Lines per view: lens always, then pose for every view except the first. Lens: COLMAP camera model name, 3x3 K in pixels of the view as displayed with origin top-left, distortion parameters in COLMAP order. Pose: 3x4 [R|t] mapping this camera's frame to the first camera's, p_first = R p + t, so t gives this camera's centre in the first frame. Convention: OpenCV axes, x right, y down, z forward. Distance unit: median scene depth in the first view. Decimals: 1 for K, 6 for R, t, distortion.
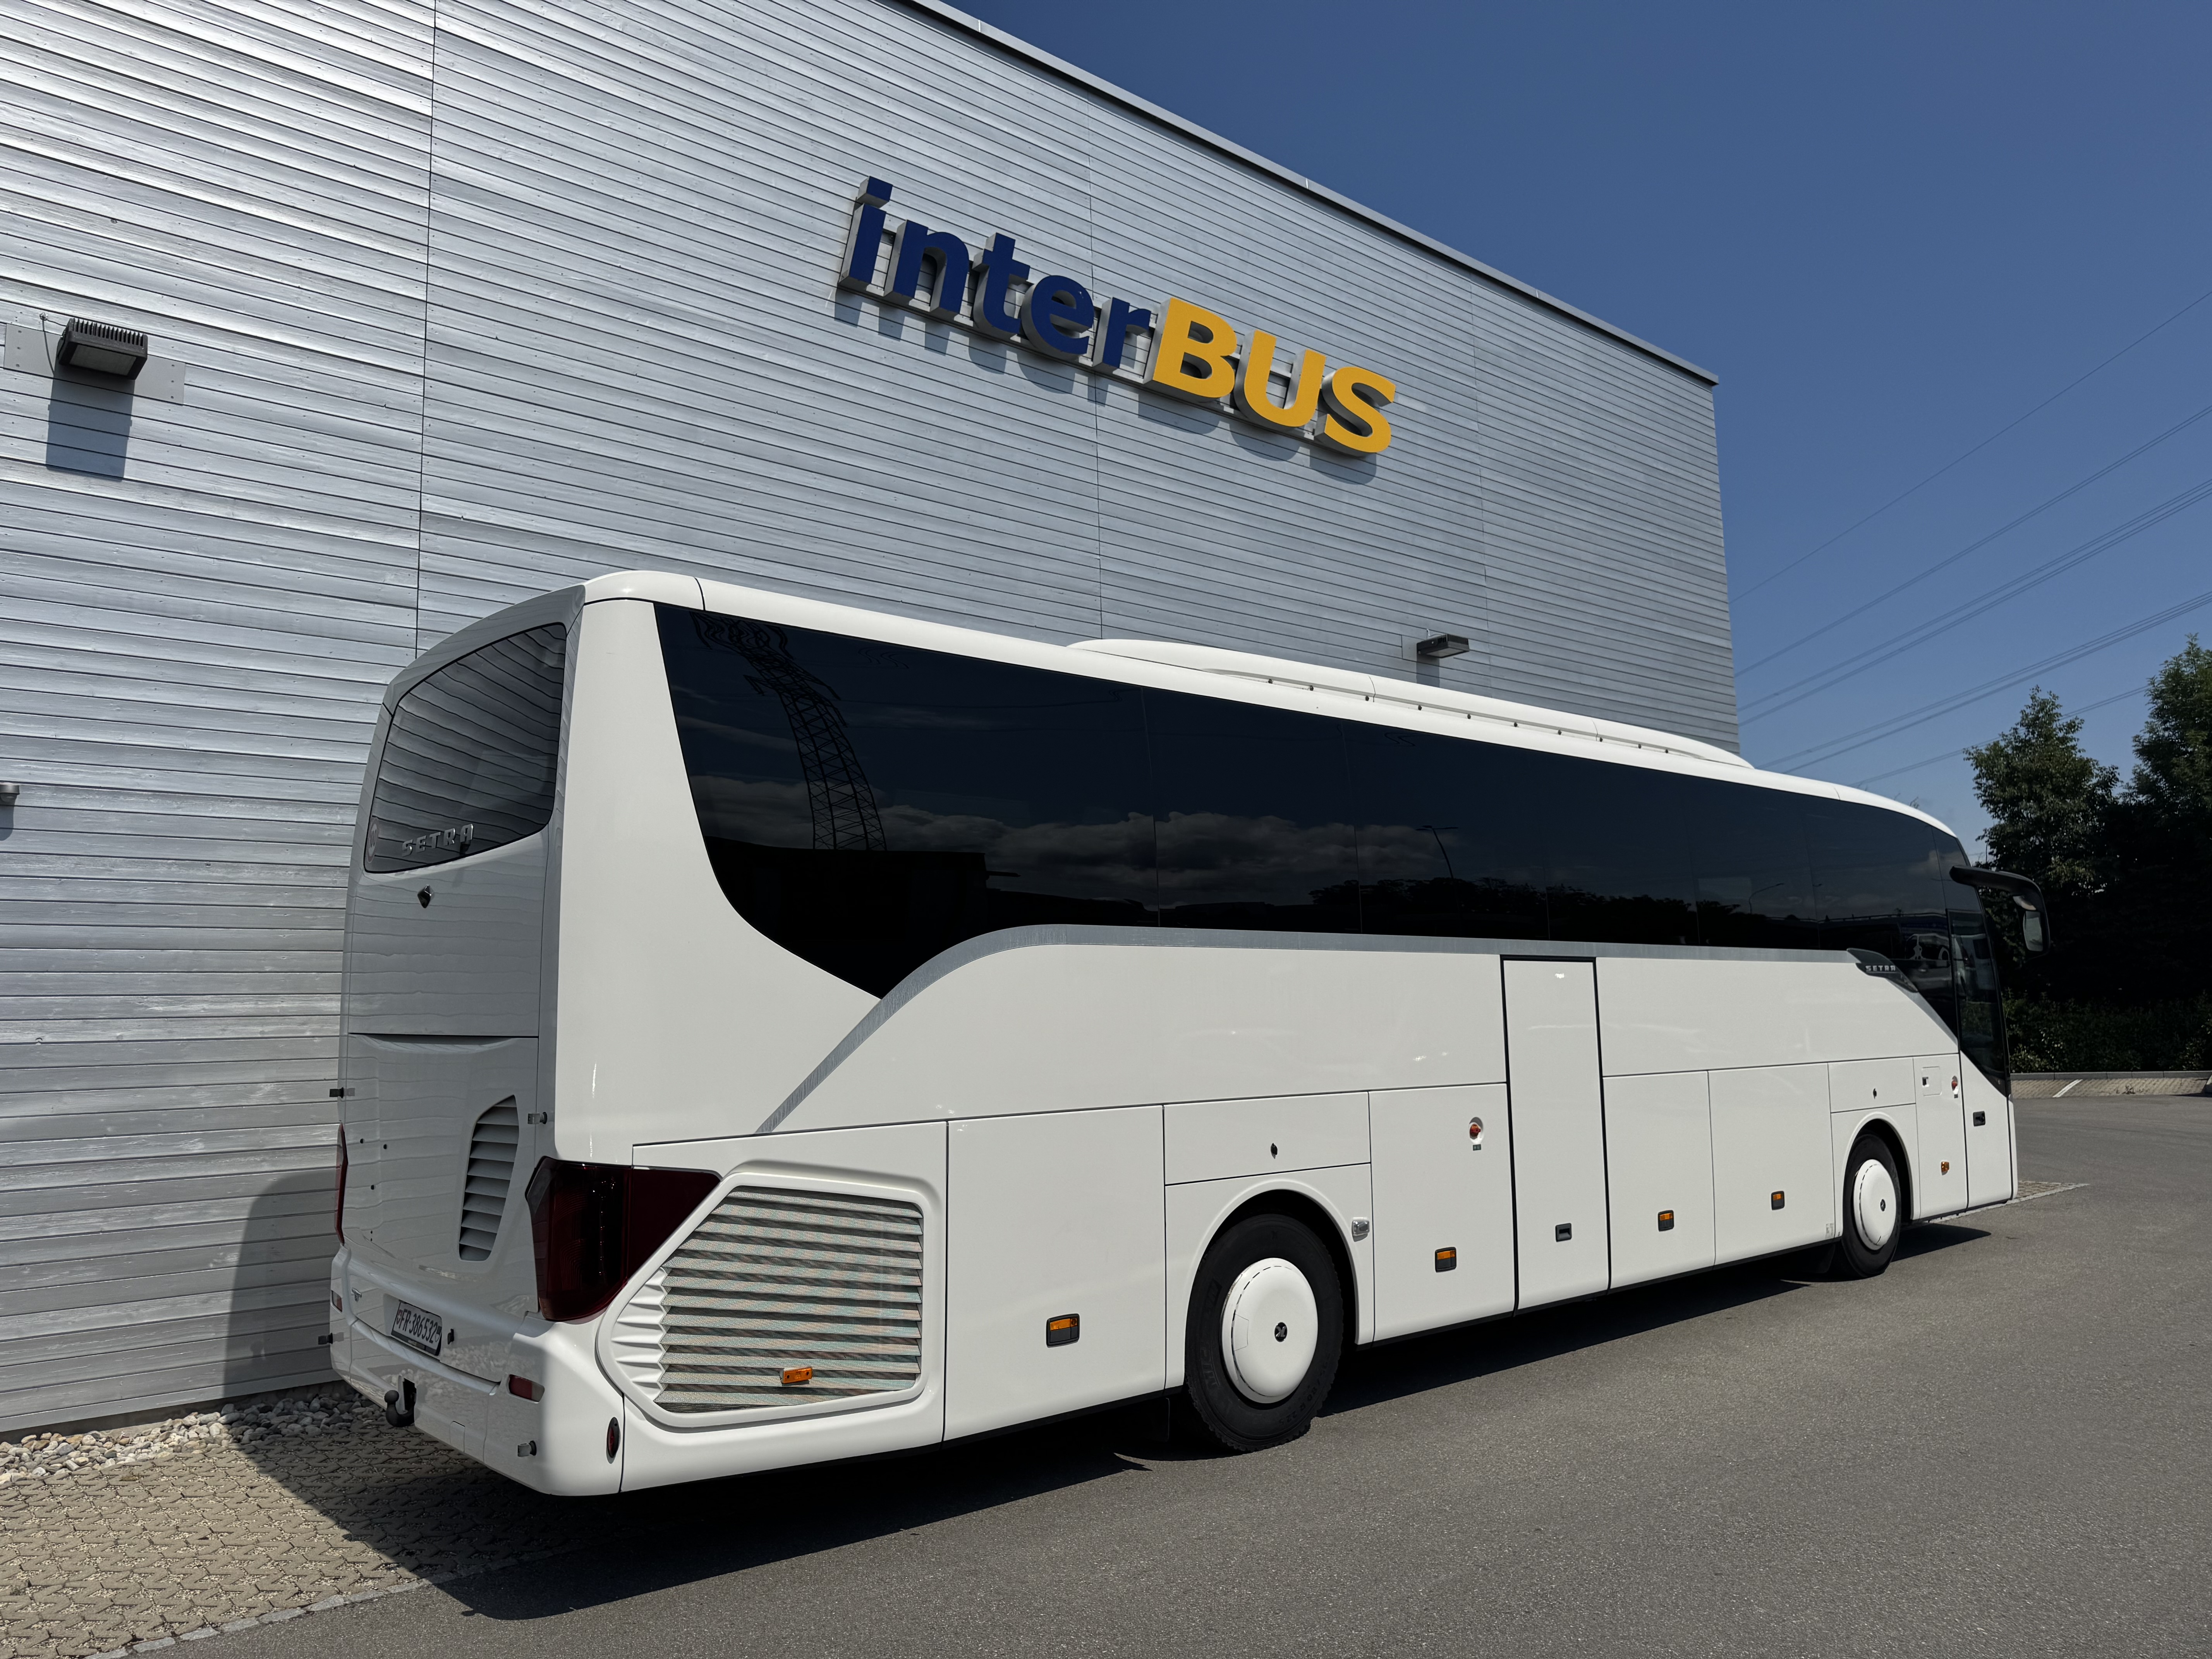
lens RADIAL K [[1554.6, 0, 1098.4], [0, 1554.6, 849.6], [0, 0, 1]] dist [0.099919, -0.124738]
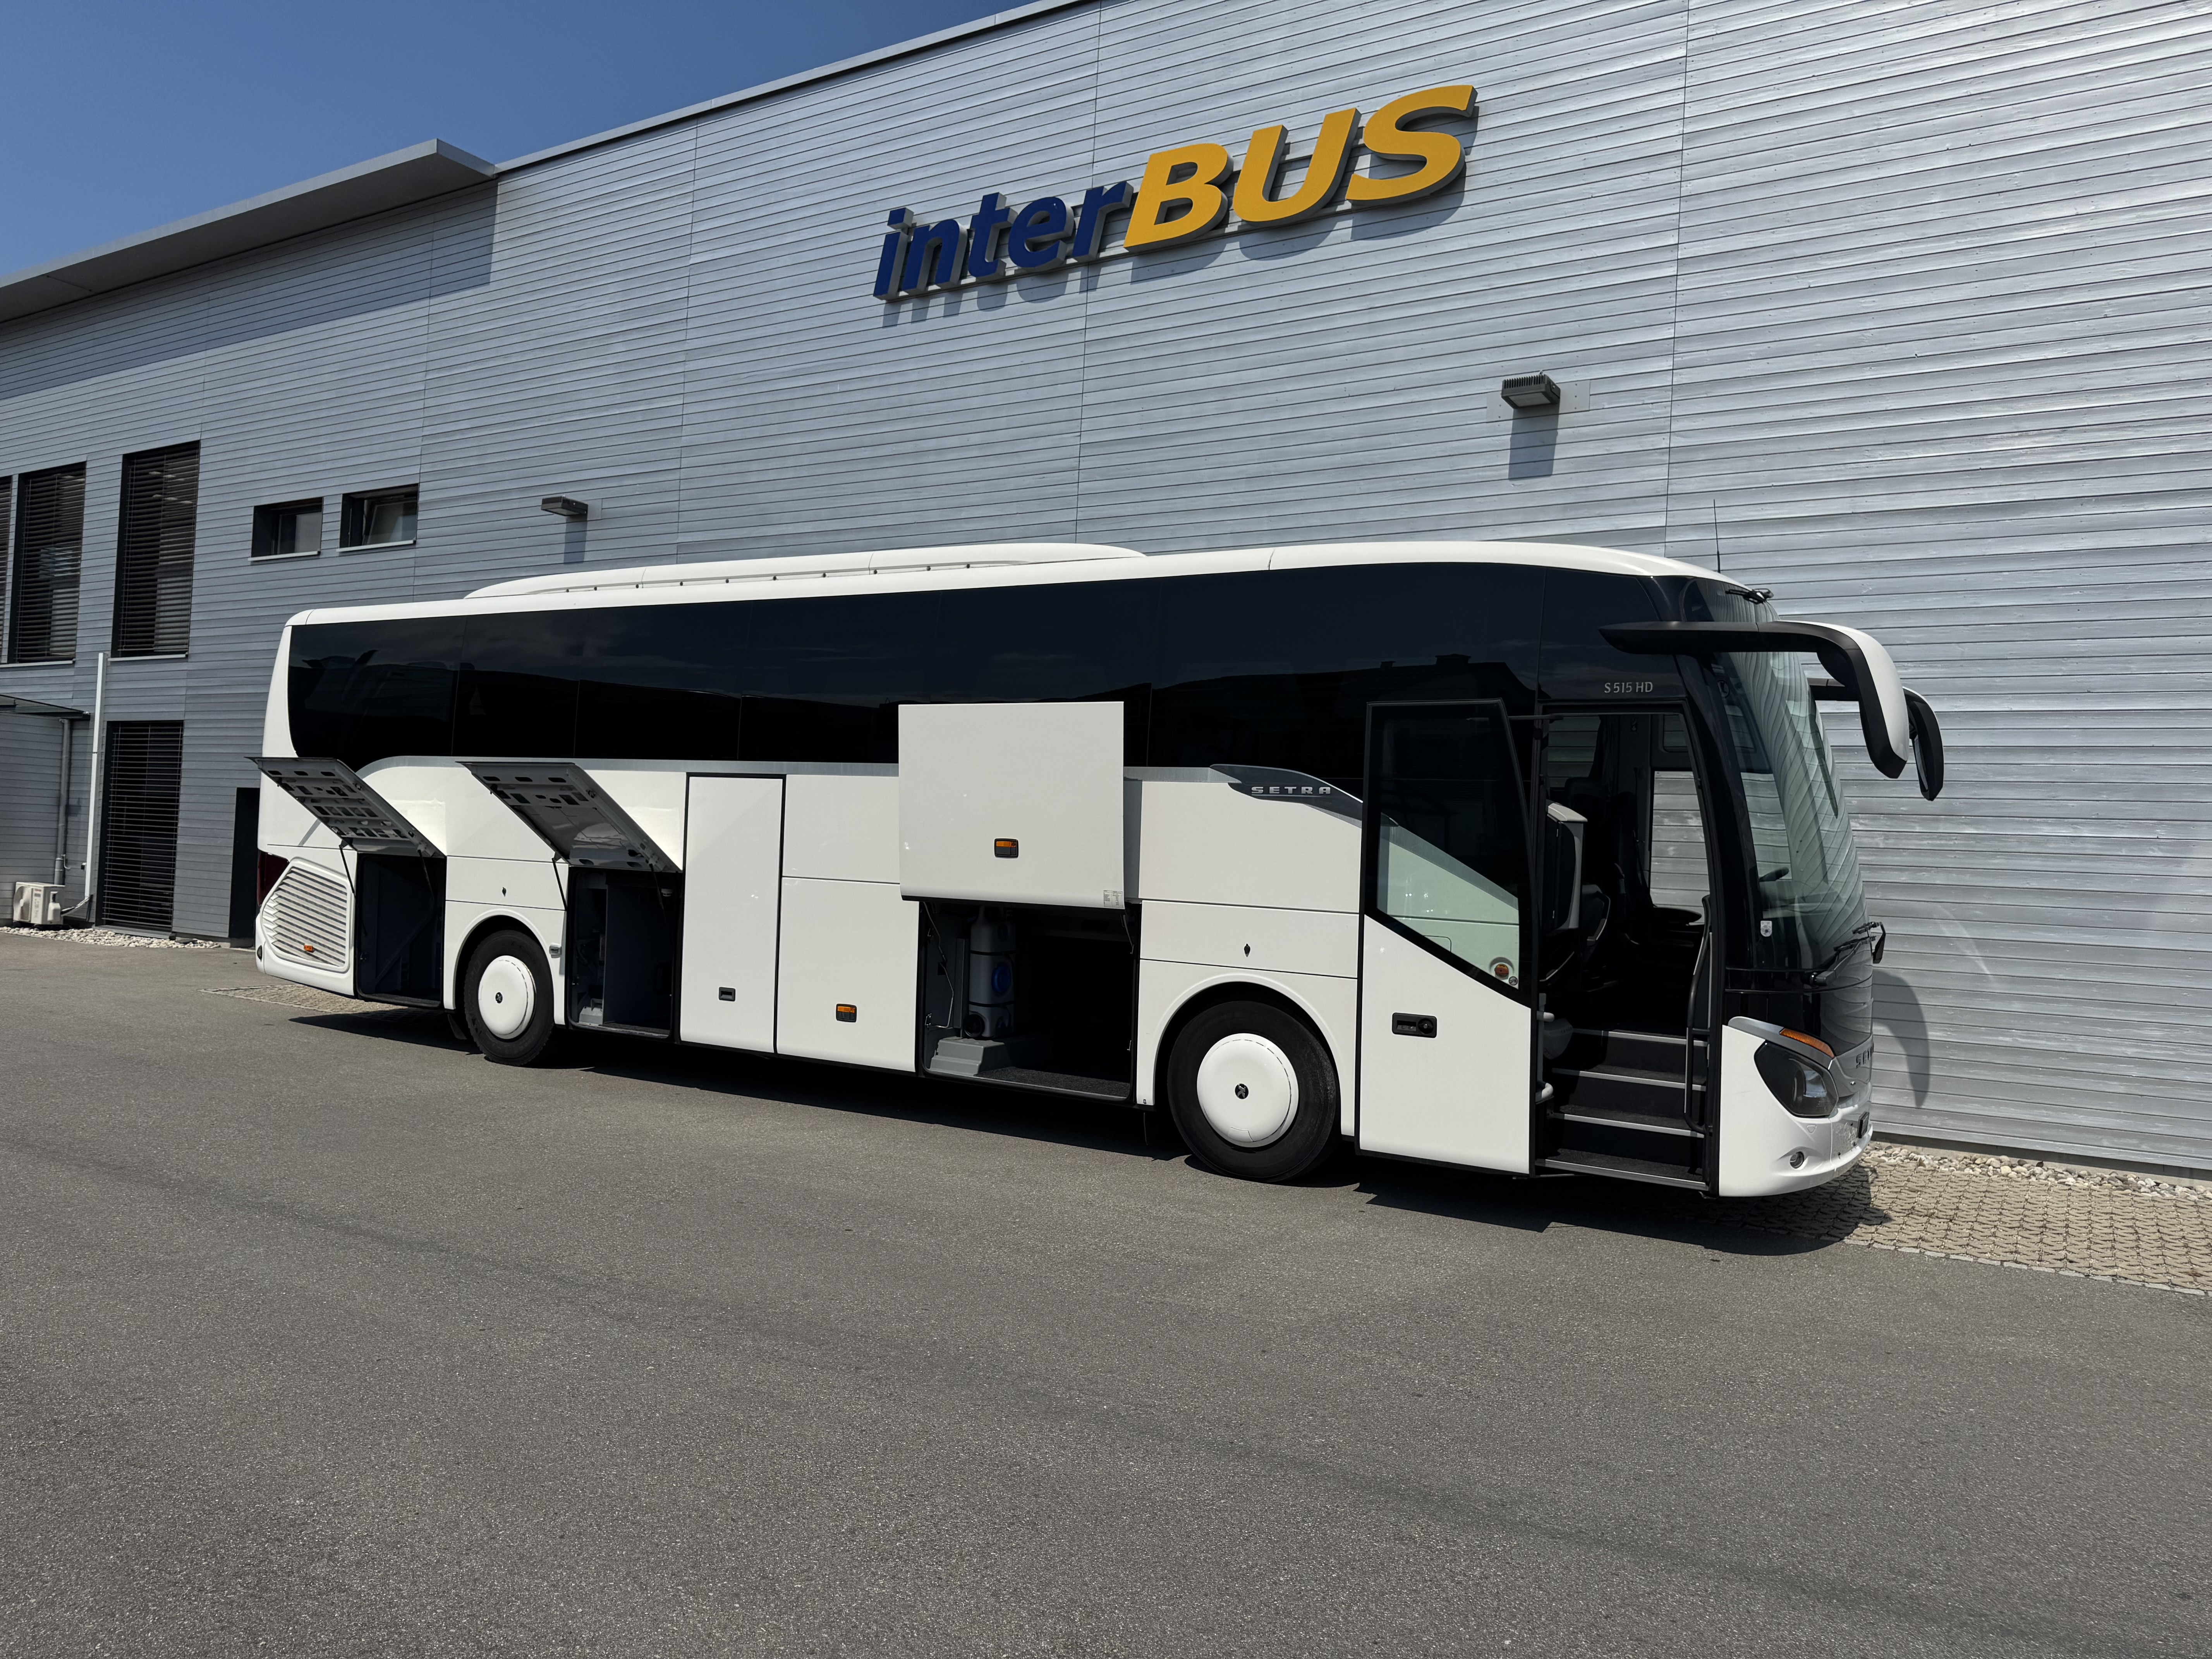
lens RADIAL K [[1572.7, 0, 1088.6], [0, 1572.7, 852.4], [0, 0, 1]] dist [0.039744, -0.042264]
pose [[0.303047, 0.035630, -0.952309, 1.212601], [0.051052, 0.997259, 0.053558, 0.061625], [0.951607, -0.064848, 0.300398, 0.706572]]
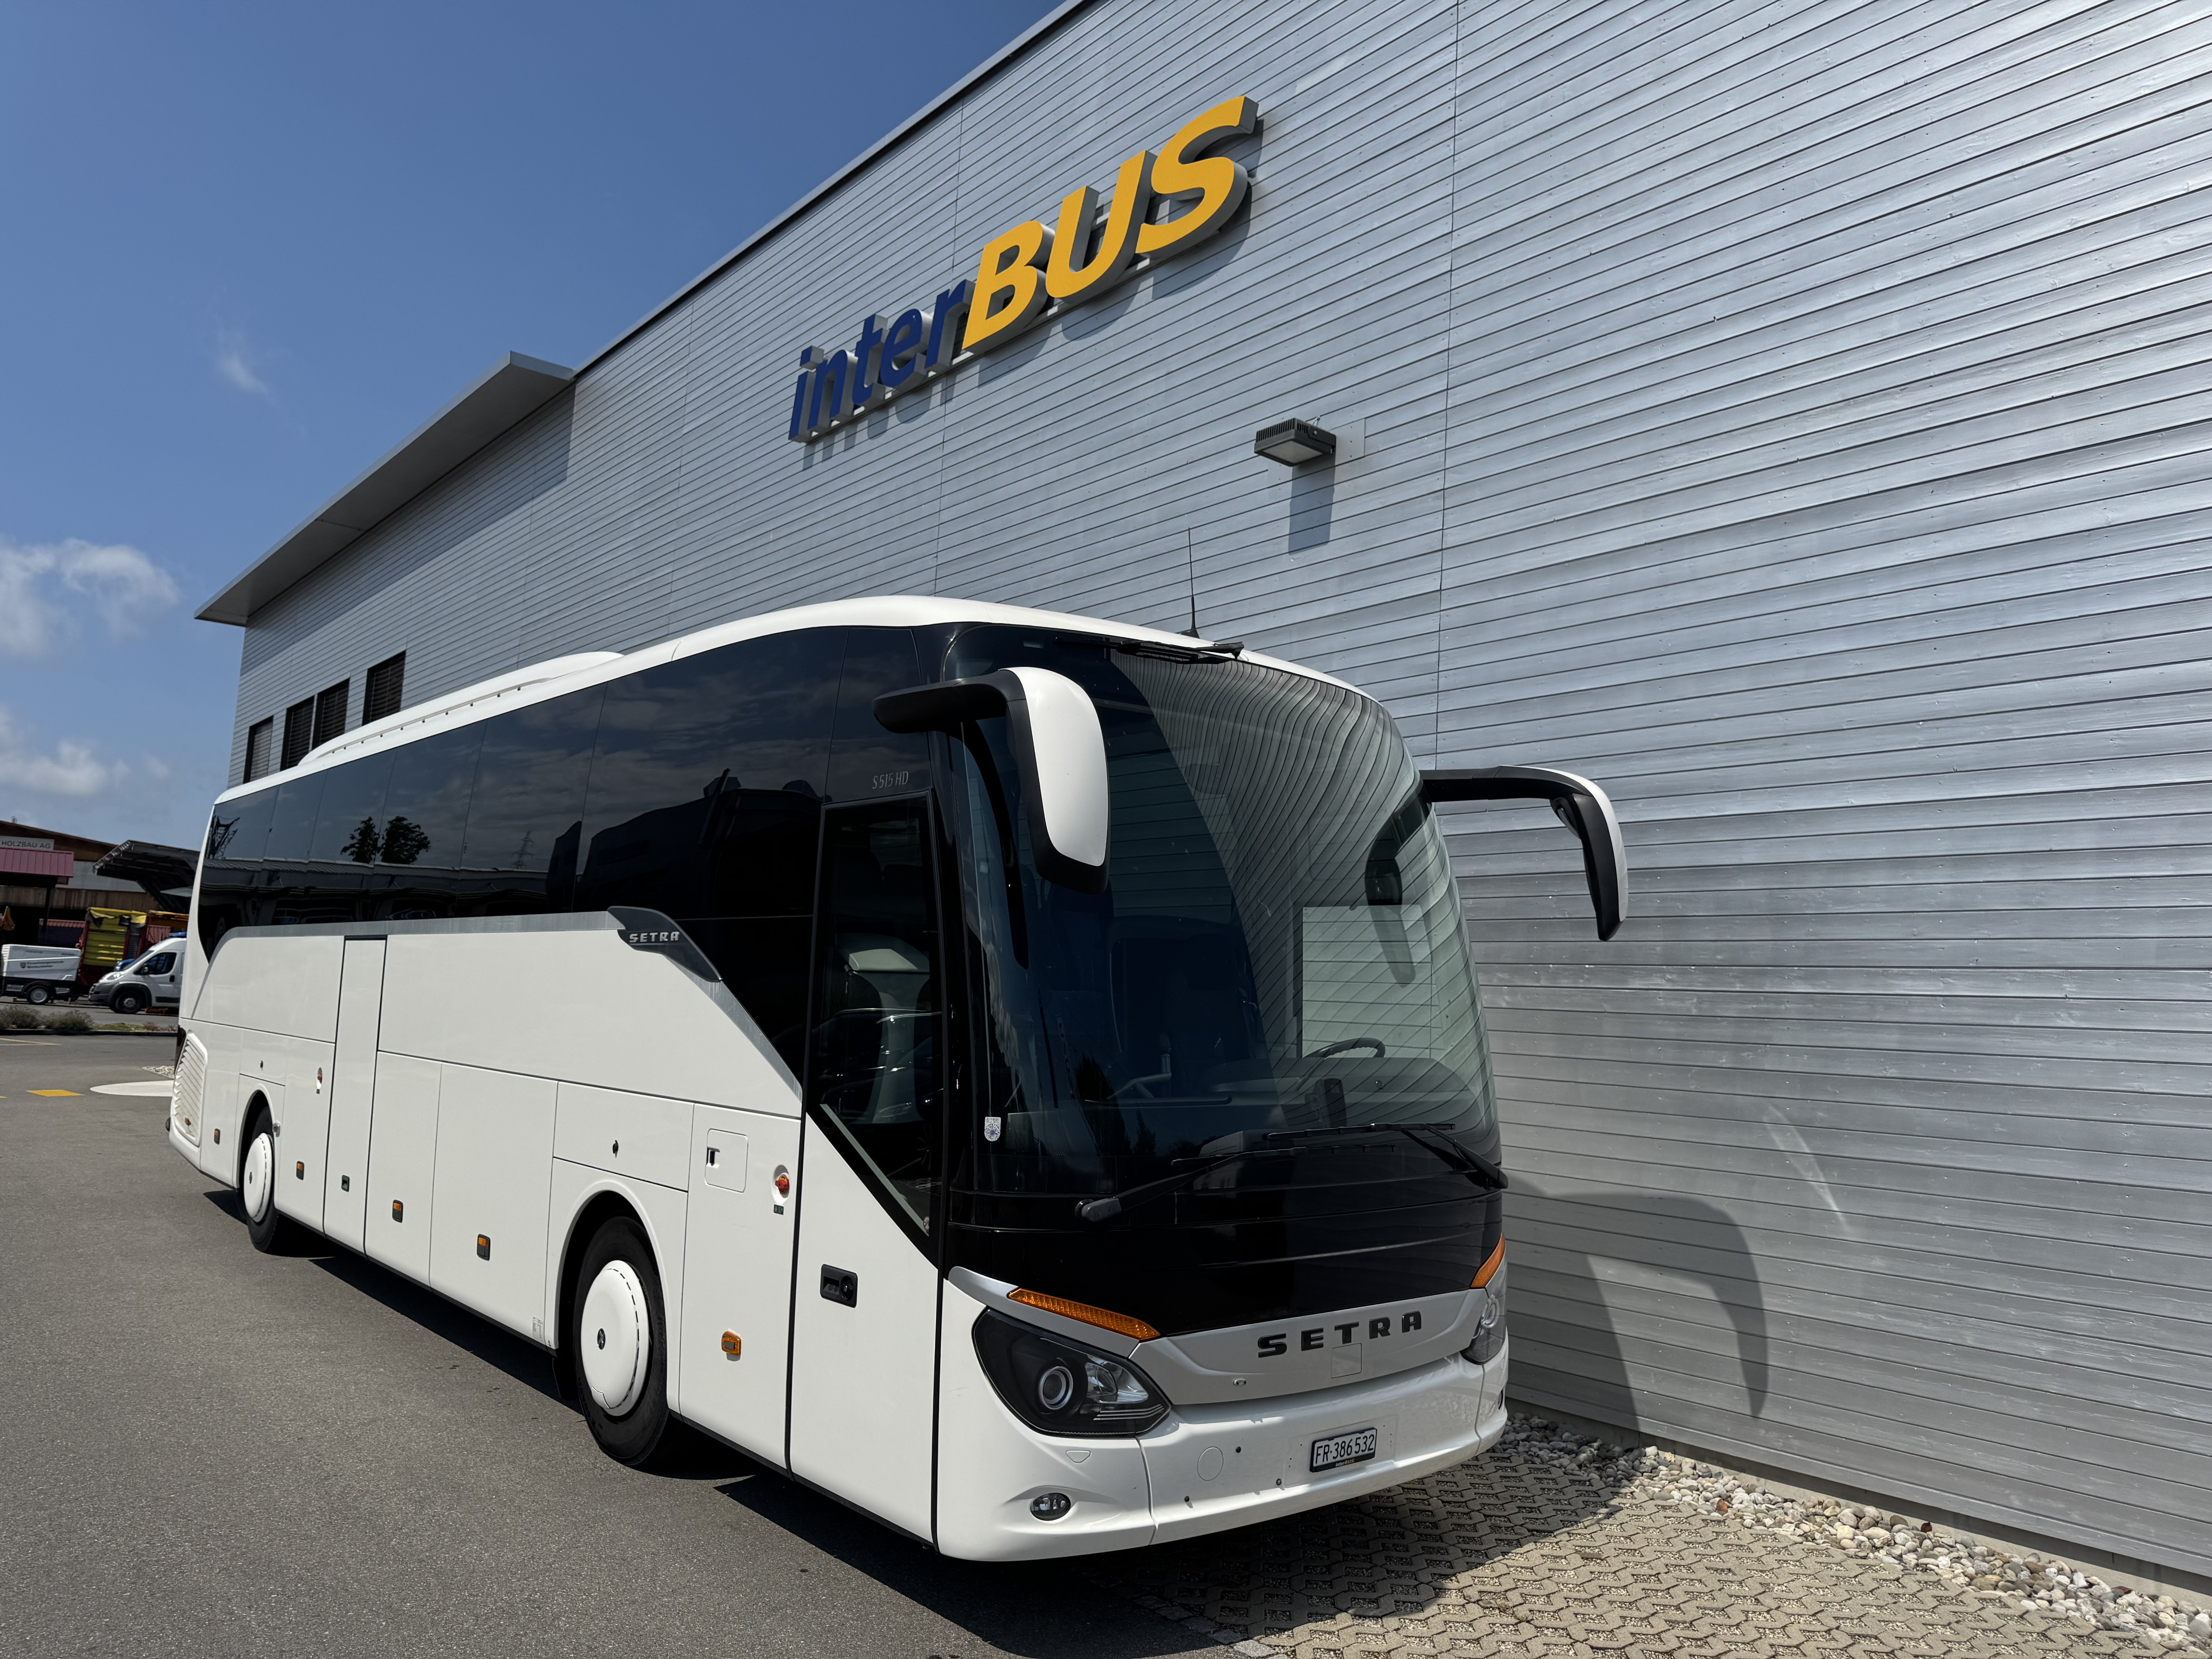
lens RADIAL K [[1554.6, 0, 1098.4], [0, 1554.6, 849.6], [0, 0, 1]] dist [0.099919, -0.124738]
pose [[-0.006544, -0.080249, -0.996753, 1.102443], [0.063509, 0.994729, -0.080503, 0.102983], [0.997960, -0.063830, -0.001413, 1.203753]]
